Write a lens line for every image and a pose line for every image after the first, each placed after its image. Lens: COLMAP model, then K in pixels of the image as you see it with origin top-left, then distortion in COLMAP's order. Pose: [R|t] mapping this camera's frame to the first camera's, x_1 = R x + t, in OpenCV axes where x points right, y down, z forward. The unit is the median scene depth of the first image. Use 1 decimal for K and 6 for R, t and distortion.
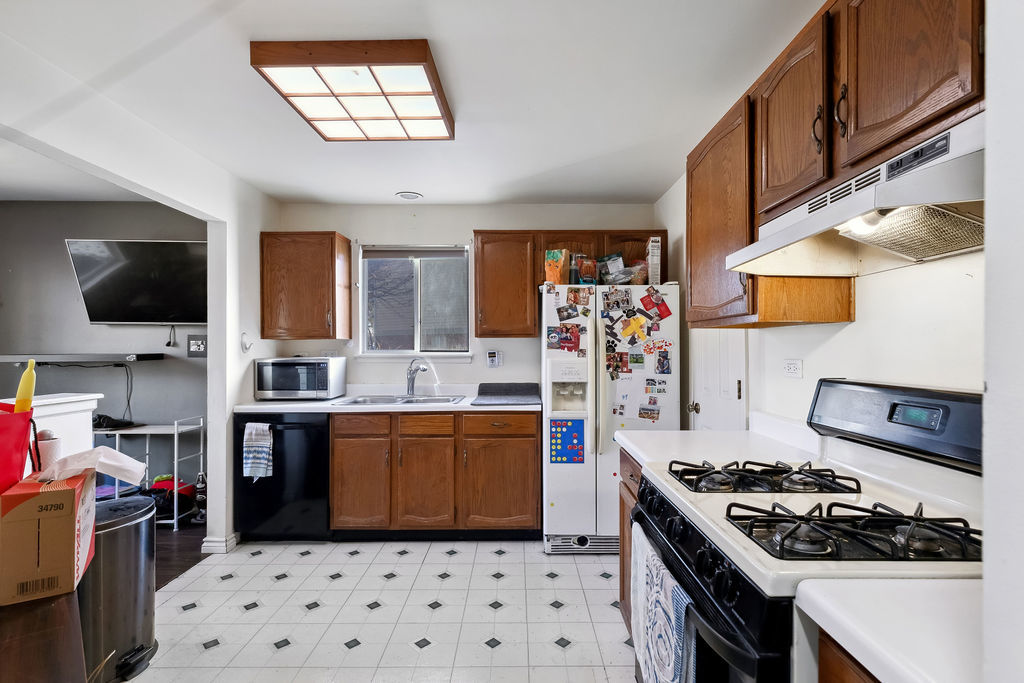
lens RADIAL K [[469.6, 0, 517.6], [0, 469.6, 346.4], [0, 0, 1]] dist [0.002634, -0.000117]
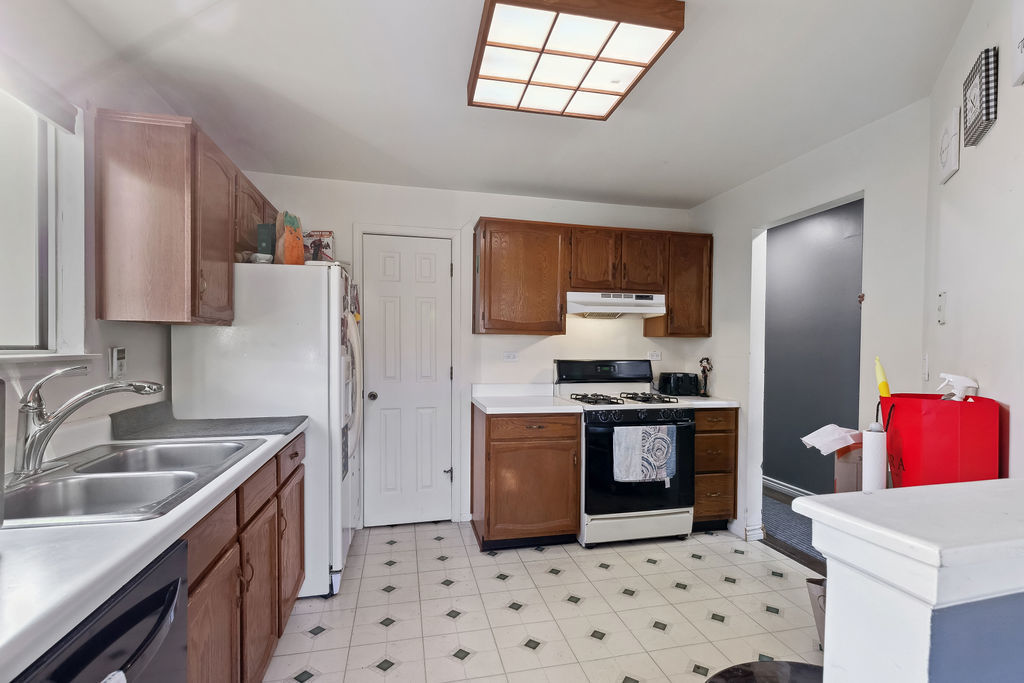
lens RADIAL K [[469.6, 0, 513.2], [0, 469.6, 346.7], [0, 0, 1]] dist [0.002634, -0.000117]
pose [[-0.230059, -0.008674, 0.973138, -1.949366], [-0.009963, 0.999929, 0.006557, -0.013342], [-0.973126, -0.008186, -0.230130, 2.175494]]
